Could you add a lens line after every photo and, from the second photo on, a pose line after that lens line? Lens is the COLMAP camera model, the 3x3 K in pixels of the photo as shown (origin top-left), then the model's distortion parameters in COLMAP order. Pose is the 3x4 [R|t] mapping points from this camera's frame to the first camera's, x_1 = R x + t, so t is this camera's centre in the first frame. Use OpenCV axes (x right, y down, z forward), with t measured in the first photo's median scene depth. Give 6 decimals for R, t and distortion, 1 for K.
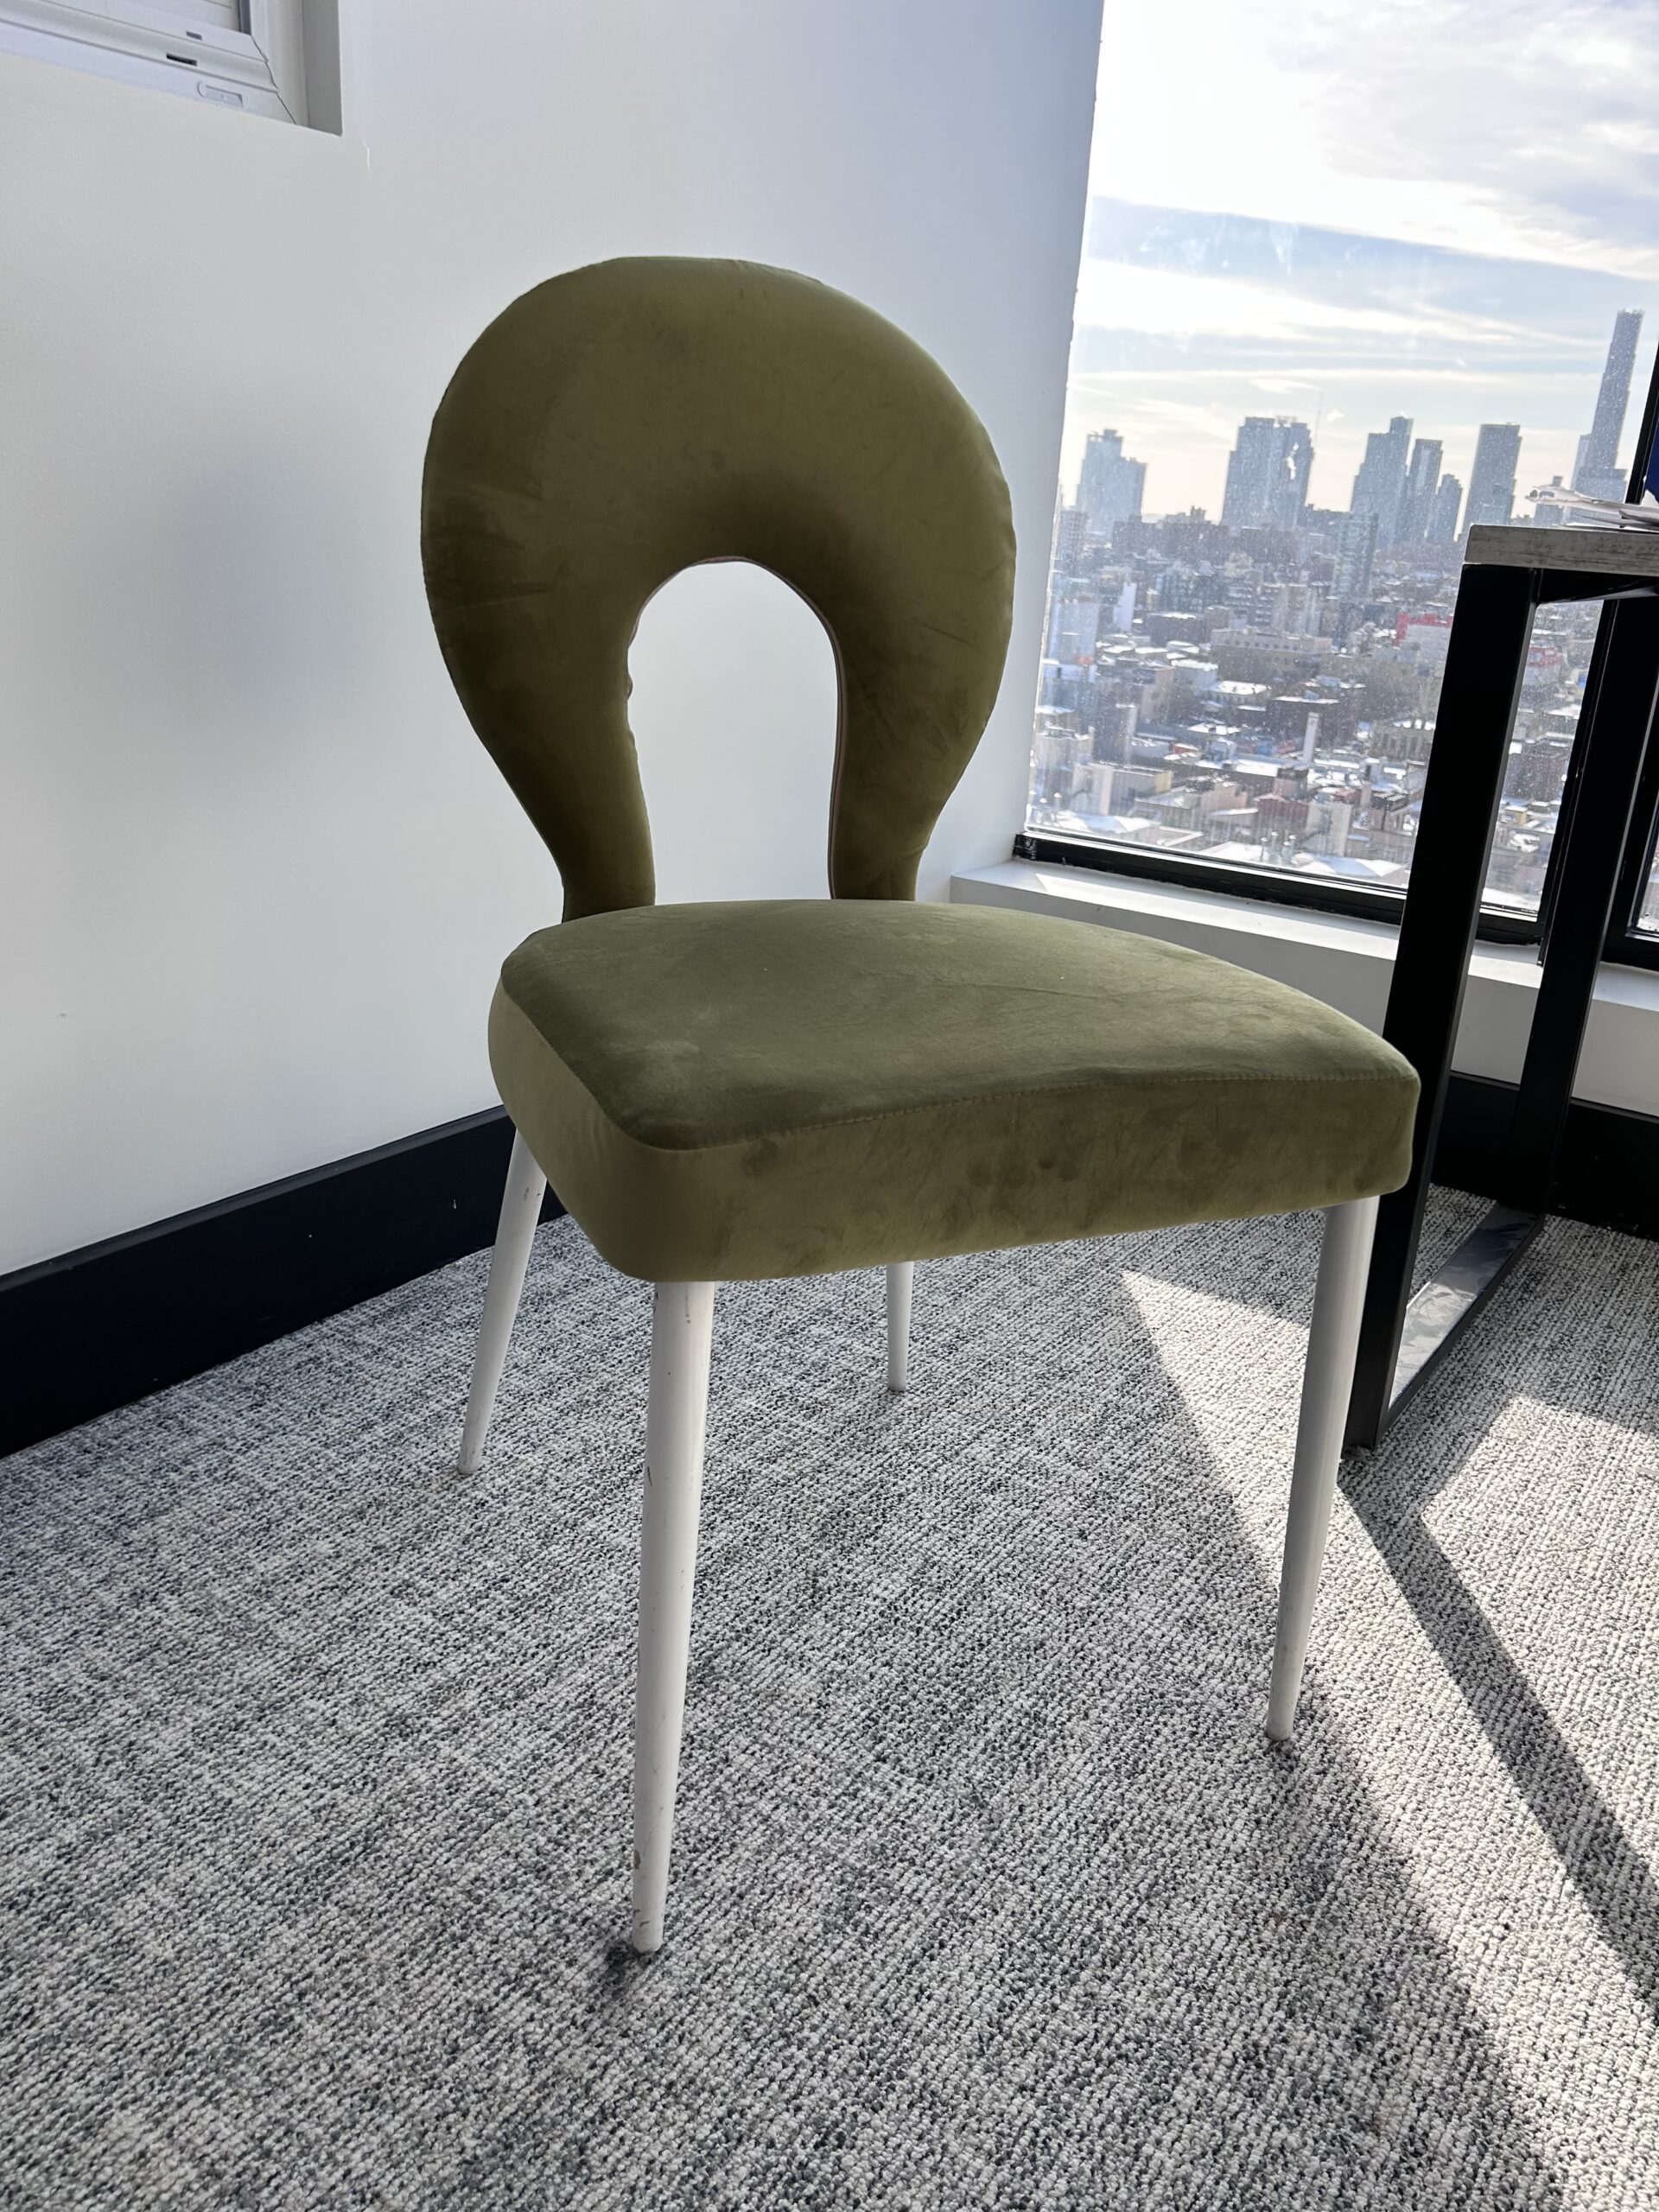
lens RADIAL K [[1669.5, 0, 845.3], [0, 1669.5, 1118.9], [0, 0, 1]] dist [0.037642, -0.047025]
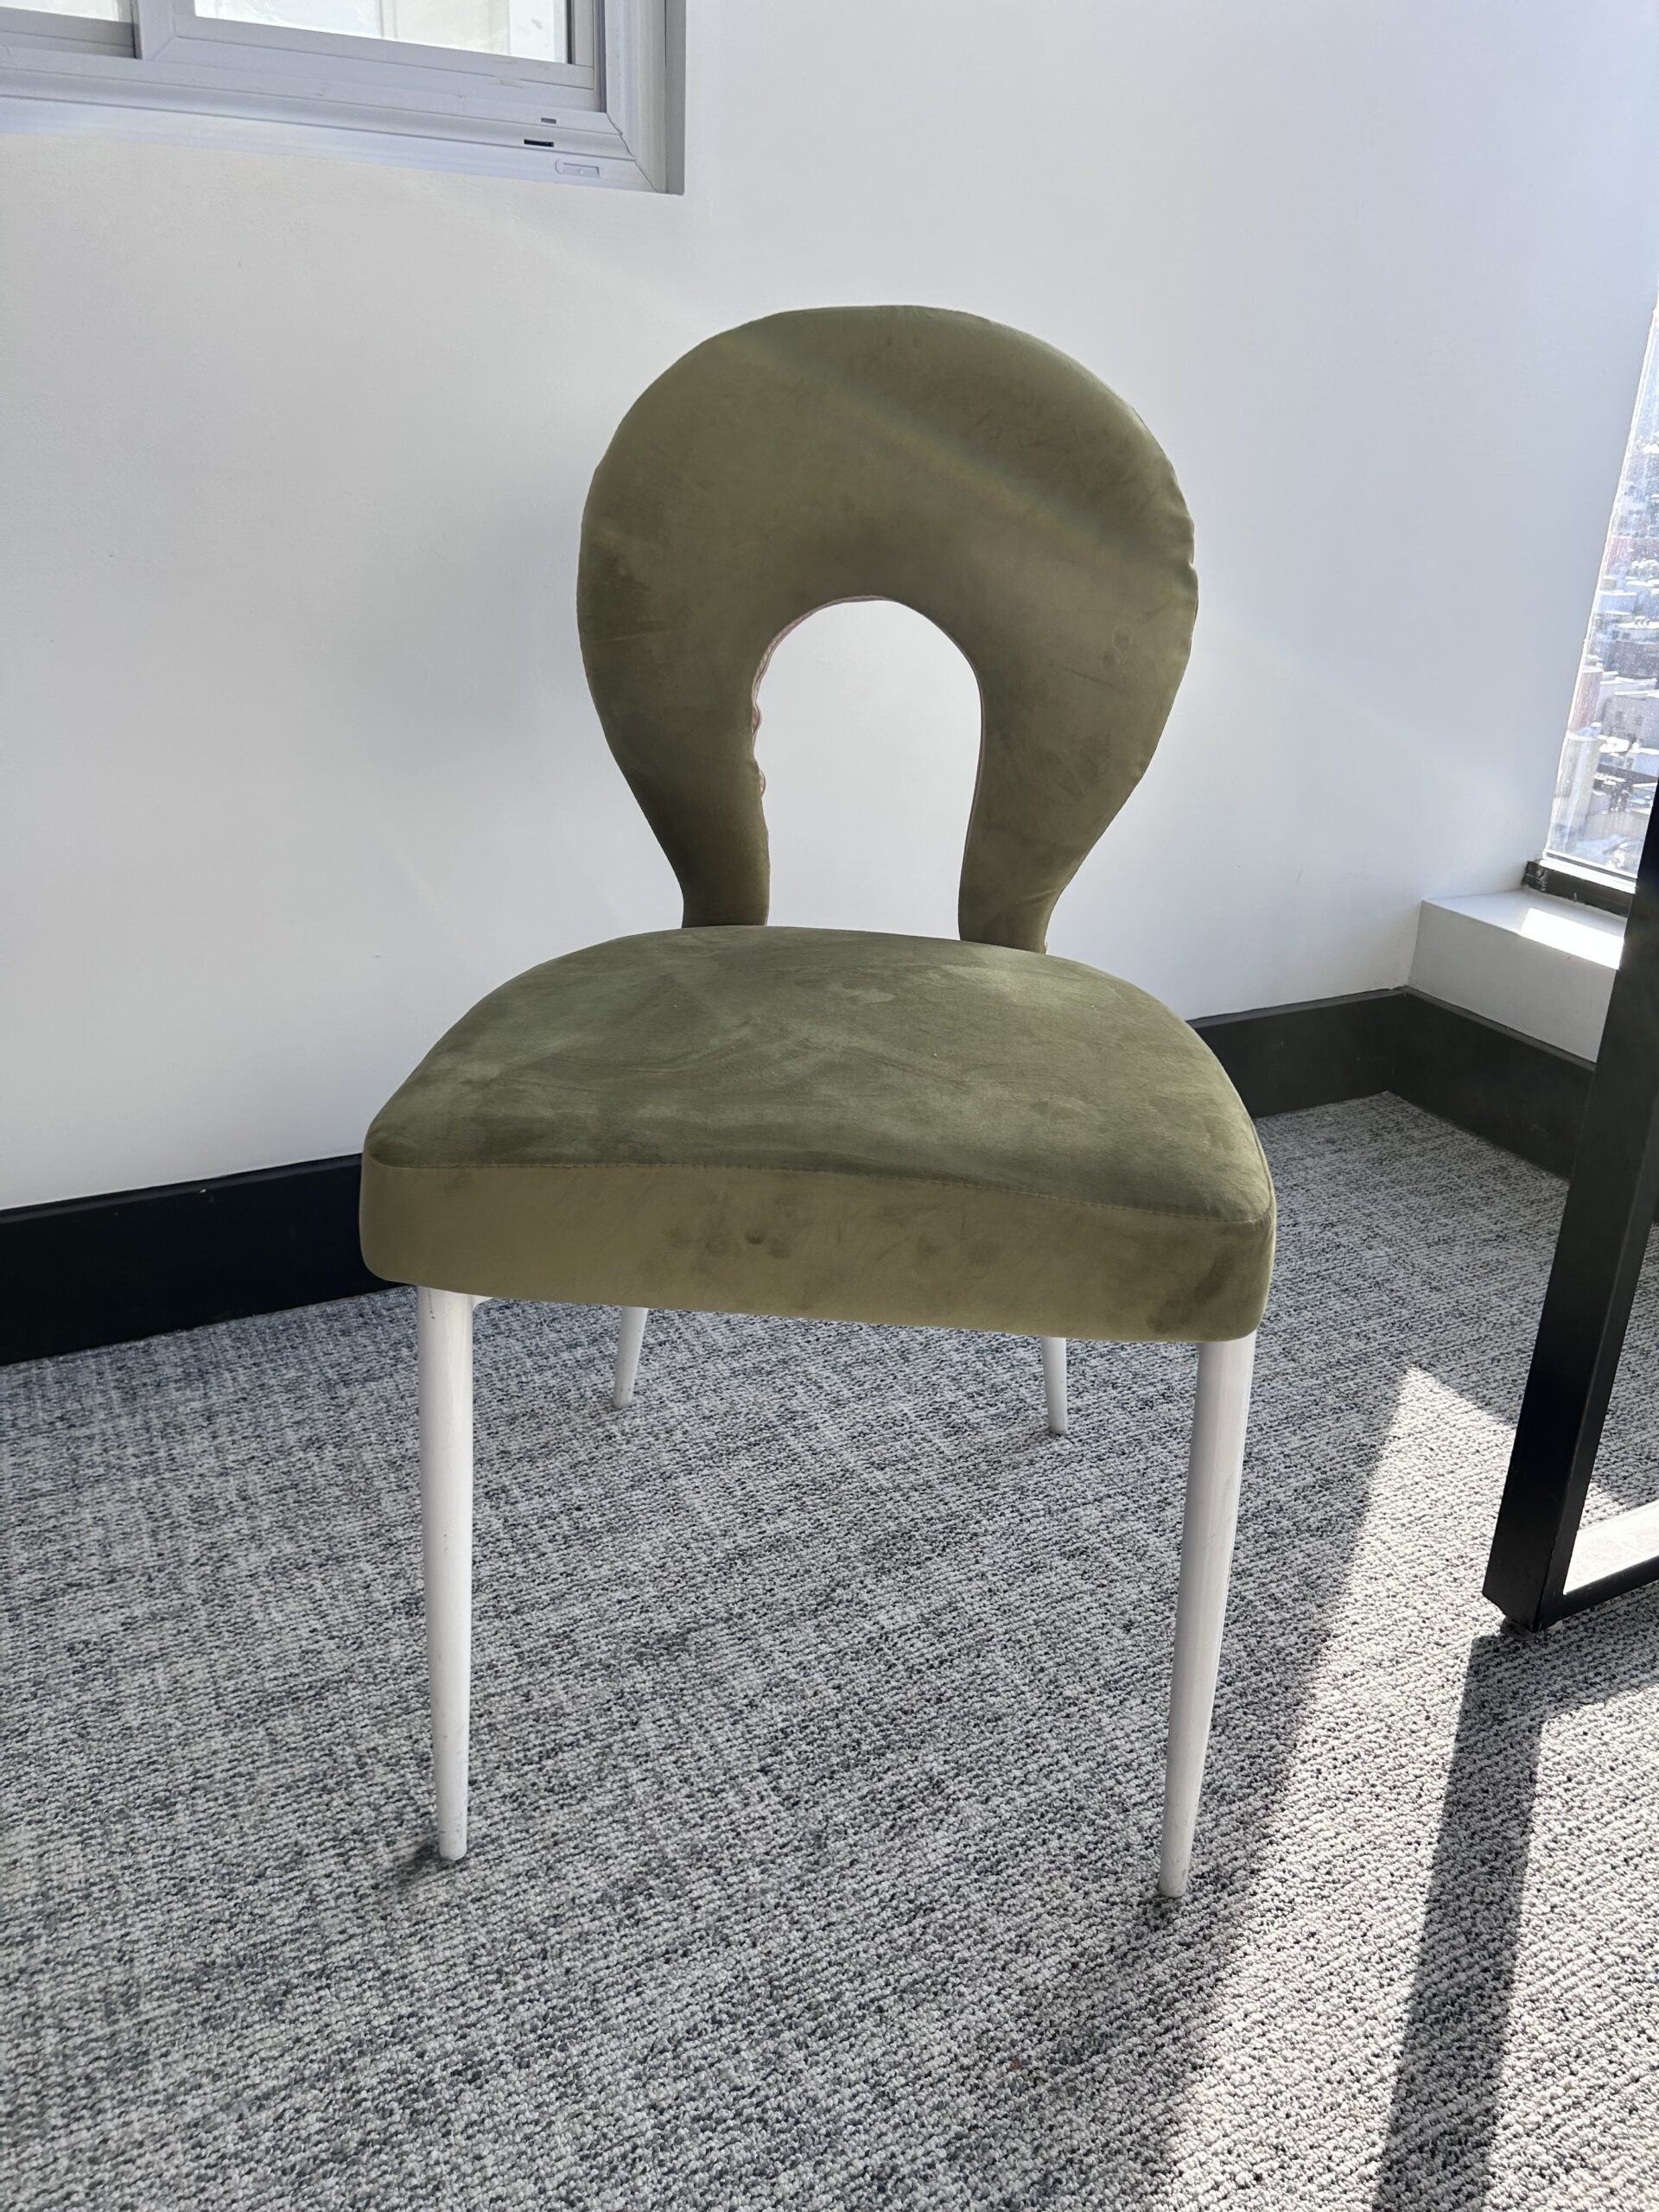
lens RADIAL K [[1669.5, 0, 846.8], [0, 1669.5, 1104.1], [0, 0, 1]] dist [0.037642, -0.047025]
pose [[0.885733, 0.158833, -0.436175, 0.433180], [-0.149583, 0.987178, 0.055724, -0.086499], [0.439433, 0.015888, 0.898135, 0.080676]]
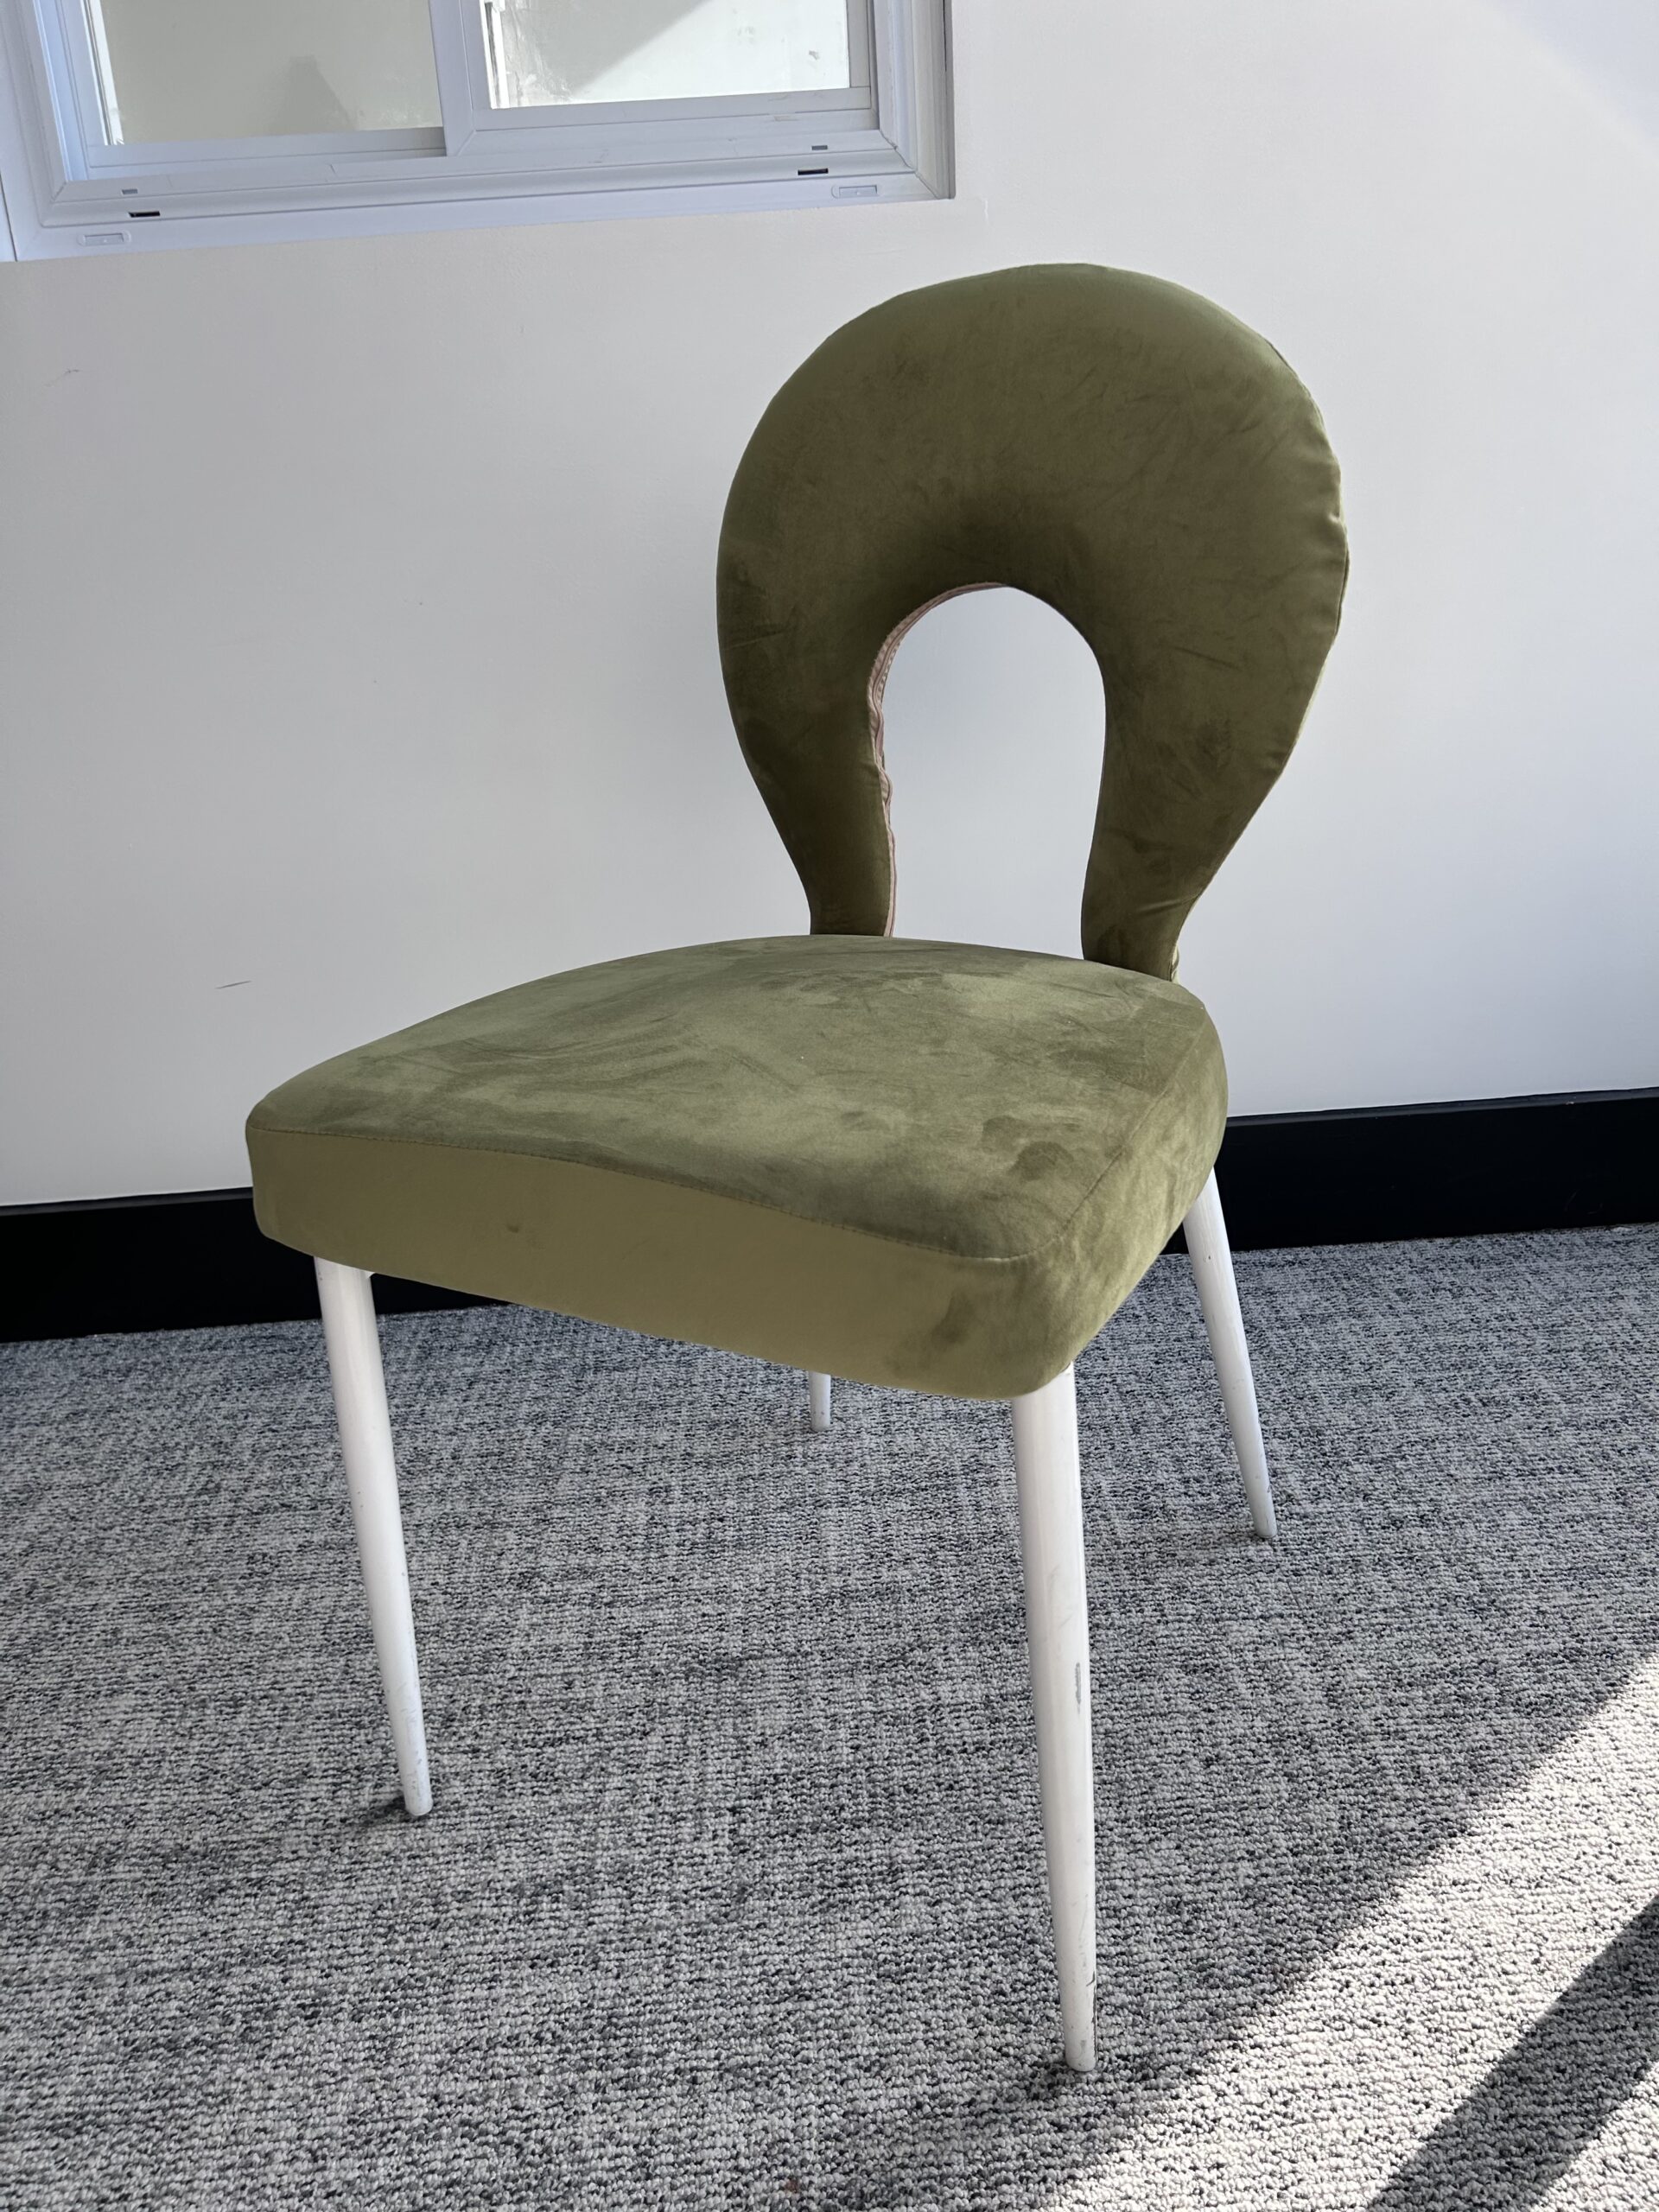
lens RADIAL K [[1669.5, 0, 836.1], [0, 1669.5, 1121.1], [0, 0, 1]] dist [0.037642, -0.047025]
pose [[0.590740, 0.197974, -0.782197, 0.717614], [-0.187379, 0.976589, 0.105660, -0.125951], [0.784803, 0.084150, 0.614006, 0.386866]]
